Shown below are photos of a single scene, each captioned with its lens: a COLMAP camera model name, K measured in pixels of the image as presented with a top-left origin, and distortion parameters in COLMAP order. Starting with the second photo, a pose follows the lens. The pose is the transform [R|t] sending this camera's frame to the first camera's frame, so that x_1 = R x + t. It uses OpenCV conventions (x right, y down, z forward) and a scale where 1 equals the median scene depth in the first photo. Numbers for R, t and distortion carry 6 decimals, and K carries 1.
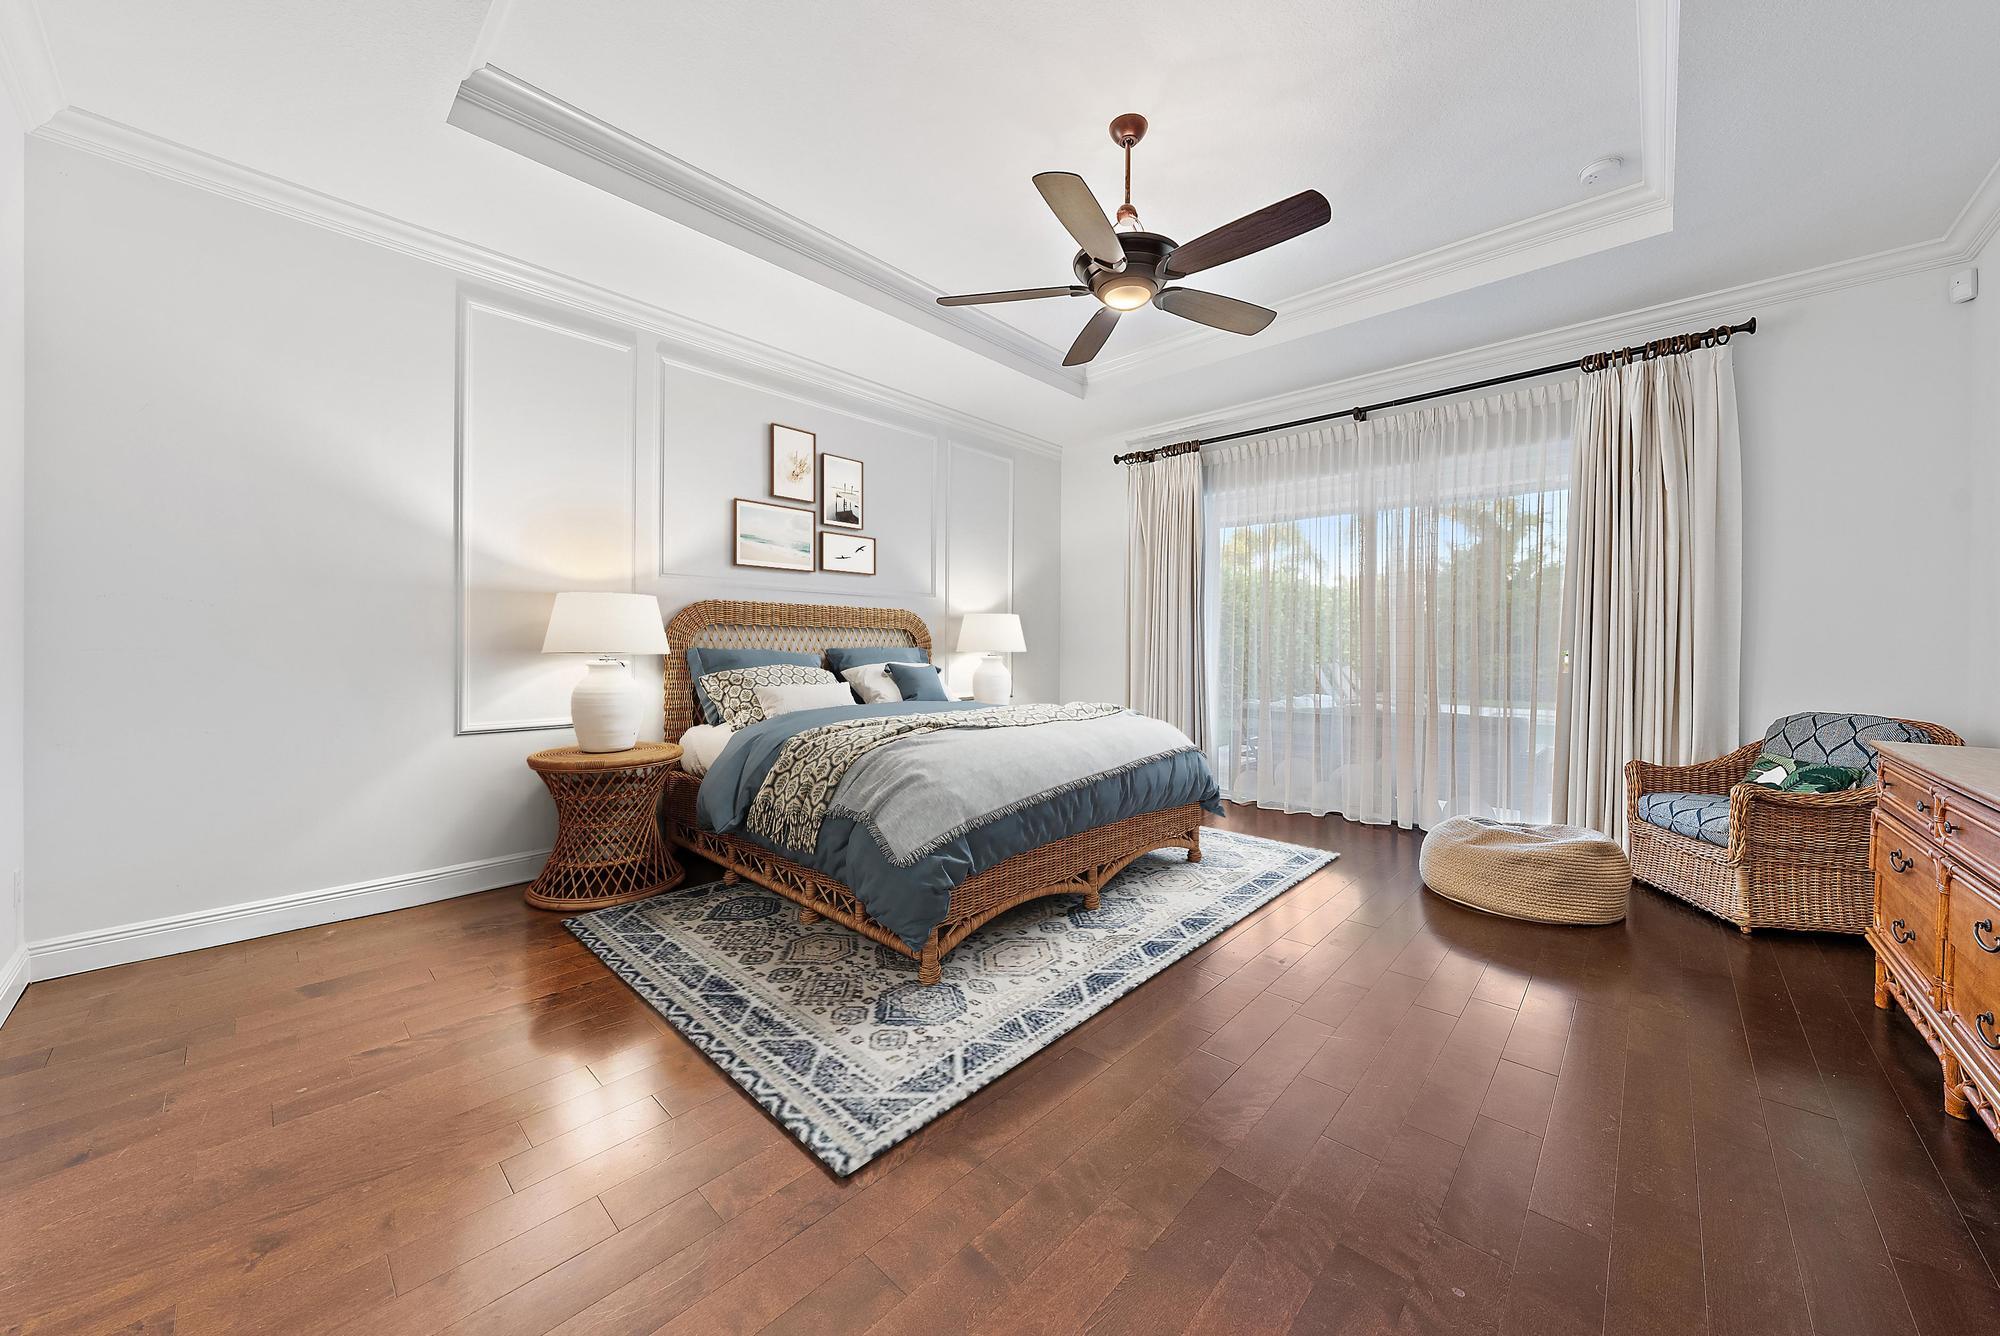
lens RADIAL K [[708.6, 0, 1000.2], [0, 708.6, 654.0], [0, 0, 1]] dist [-0.001821, -0.000051]
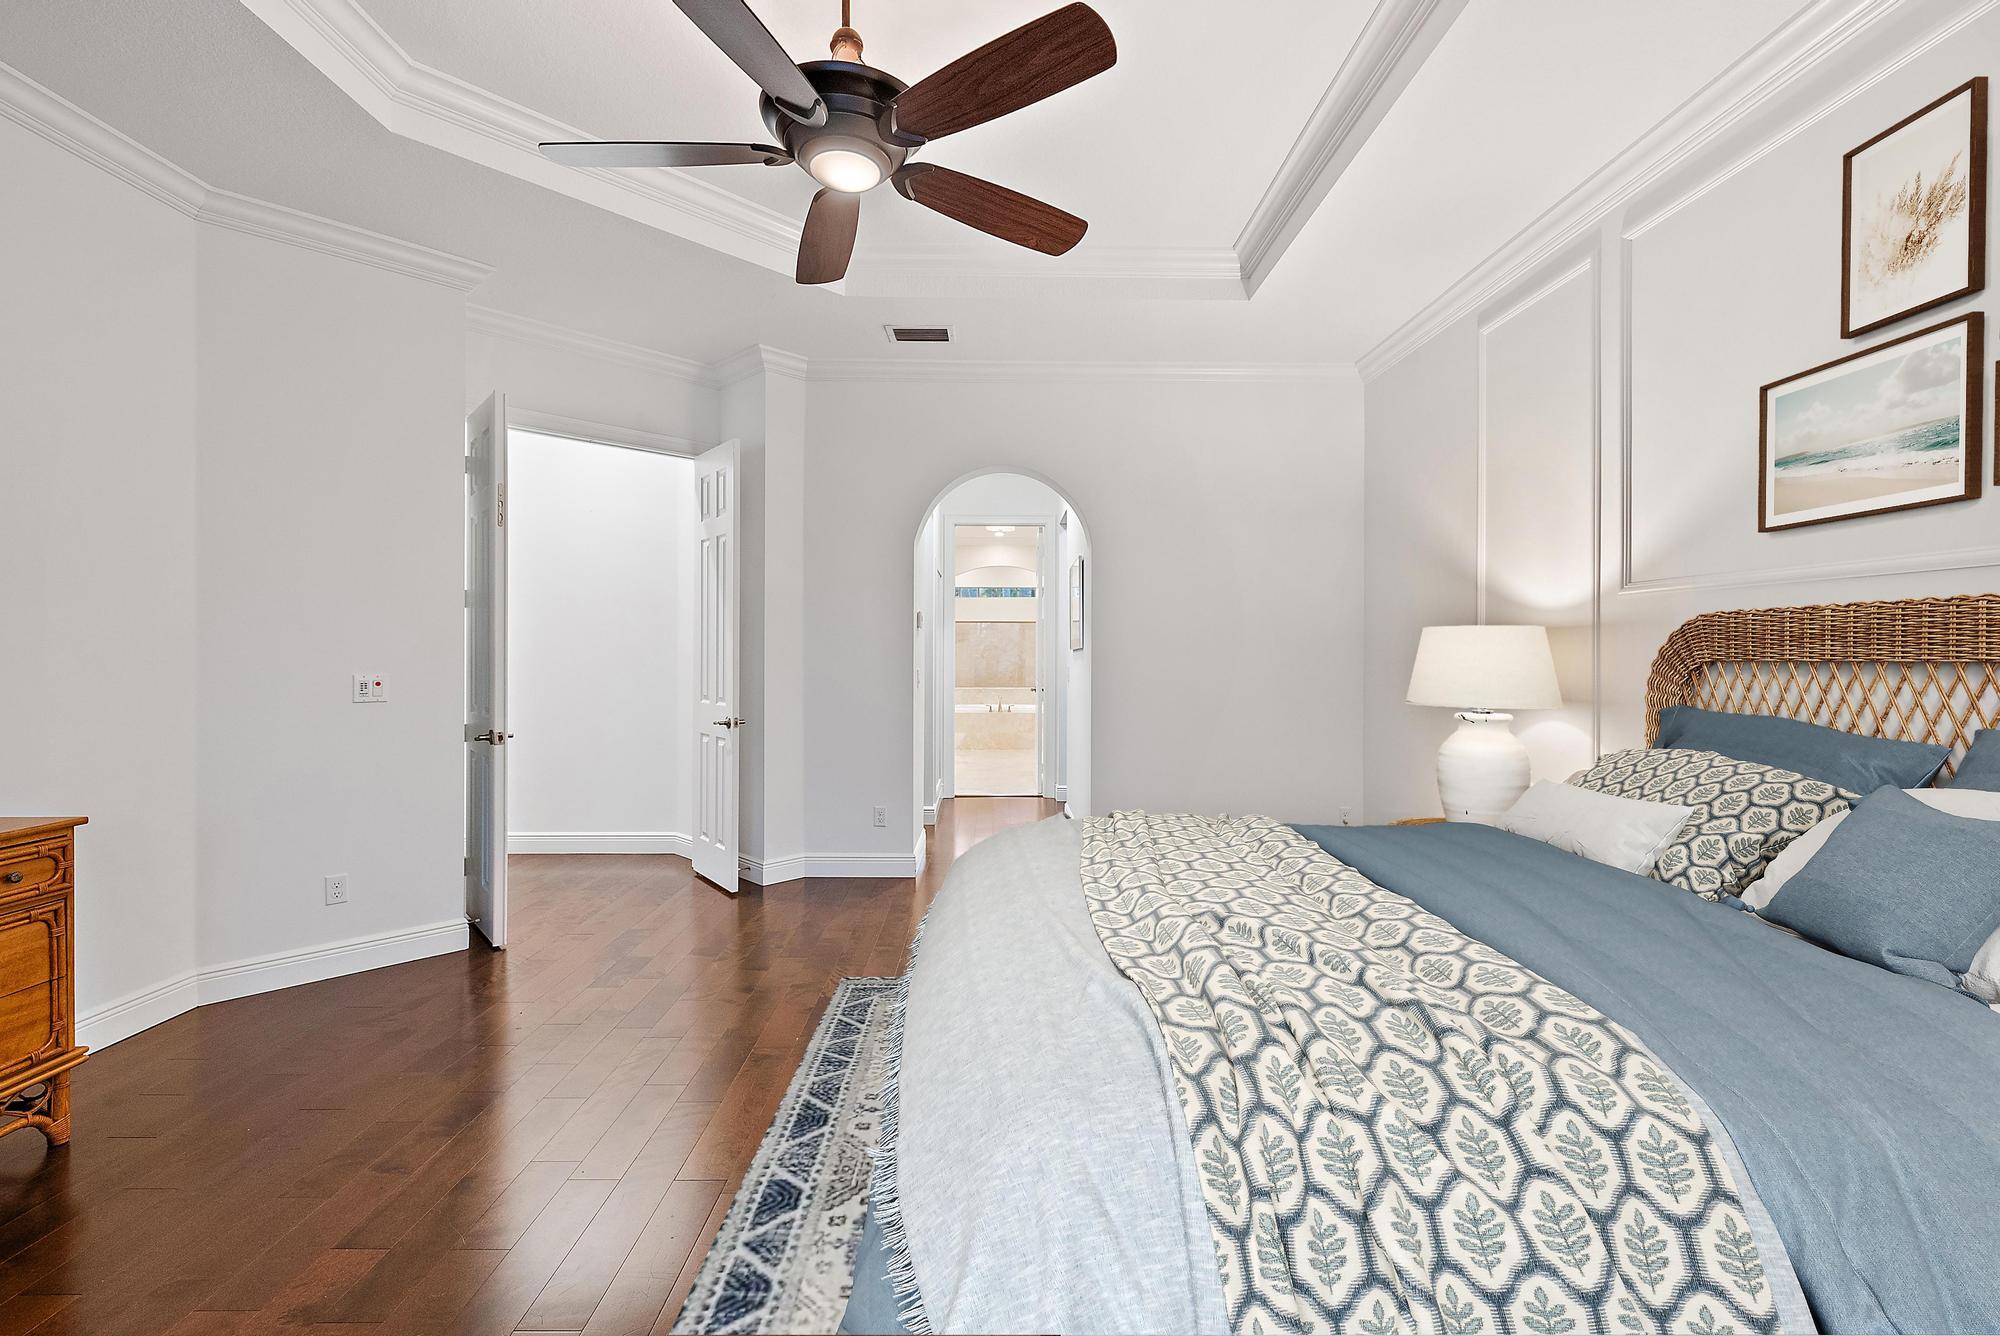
lens RADIAL K [[880.9, 0, 997.1], [0, 880.9, 660.3], [0, 0, 1]] dist [0.003375, 0.000124]
pose [[-0.722263, 0.002615, -0.691614, 0.631689], [-0.008986, 0.999873, 0.013164, -0.069787], [0.691561, 0.015723, -0.722147, 1.728102]]
